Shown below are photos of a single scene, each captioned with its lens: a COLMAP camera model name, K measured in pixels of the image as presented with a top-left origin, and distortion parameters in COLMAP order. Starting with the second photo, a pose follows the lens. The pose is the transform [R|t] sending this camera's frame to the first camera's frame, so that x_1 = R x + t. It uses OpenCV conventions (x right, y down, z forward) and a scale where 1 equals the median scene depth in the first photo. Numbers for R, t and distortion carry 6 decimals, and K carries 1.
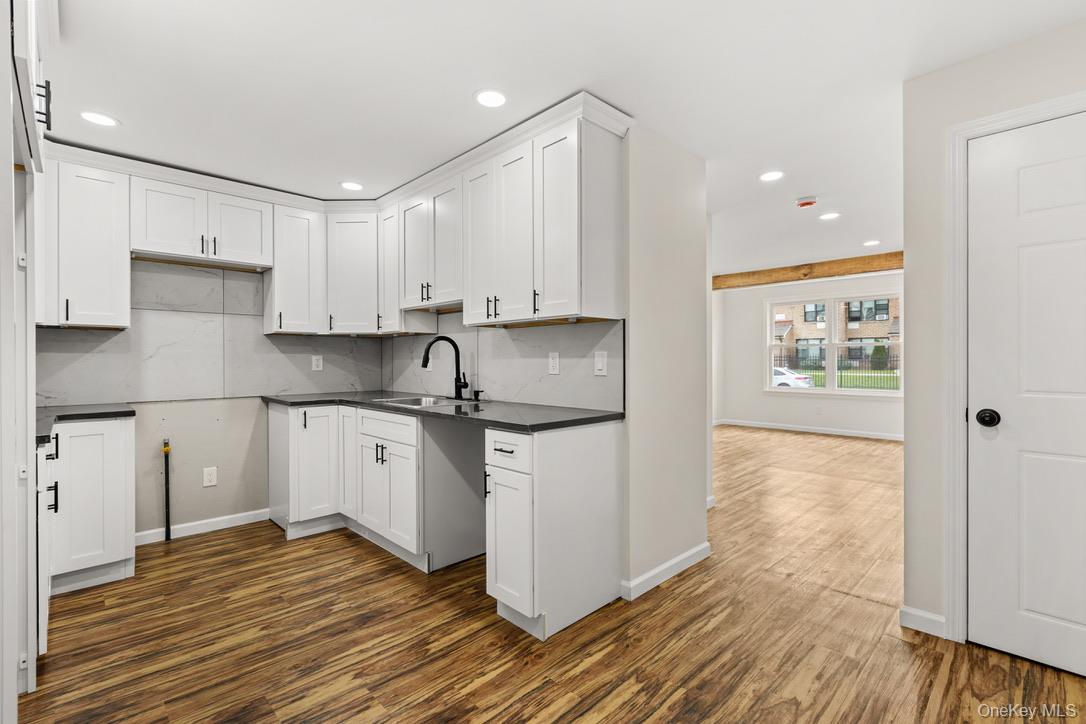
lens RADIAL K [[491.2, 0, 539.0], [0, 491.2, 364.2], [0, 0, 1]] dist [-0.001319, -0.000757]
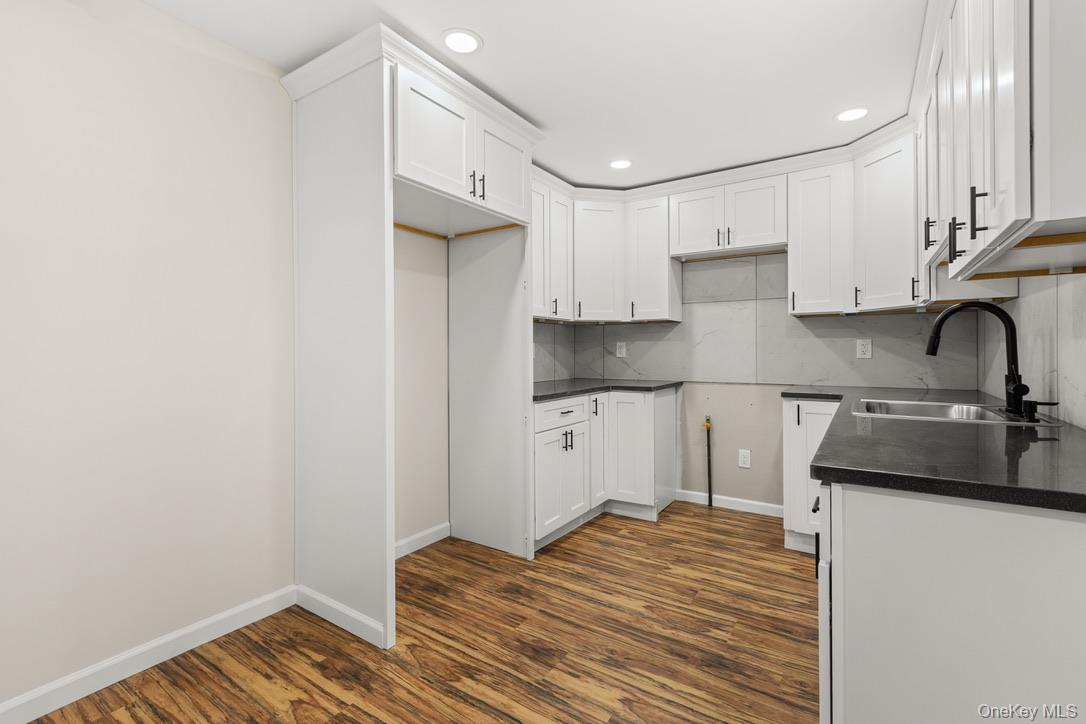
lens RADIAL K [[491.2, 0, 539.2], [0, 491.2, 350.3], [0, 0, 1]] dist [-0.001319, -0.000757]
pose [[0.212297, 0.001407, -0.977204, 0.323426], [-0.004625, 0.999989, 0.000435, 0.003225], [0.977194, 0.004427, 0.212301, 0.464409]]
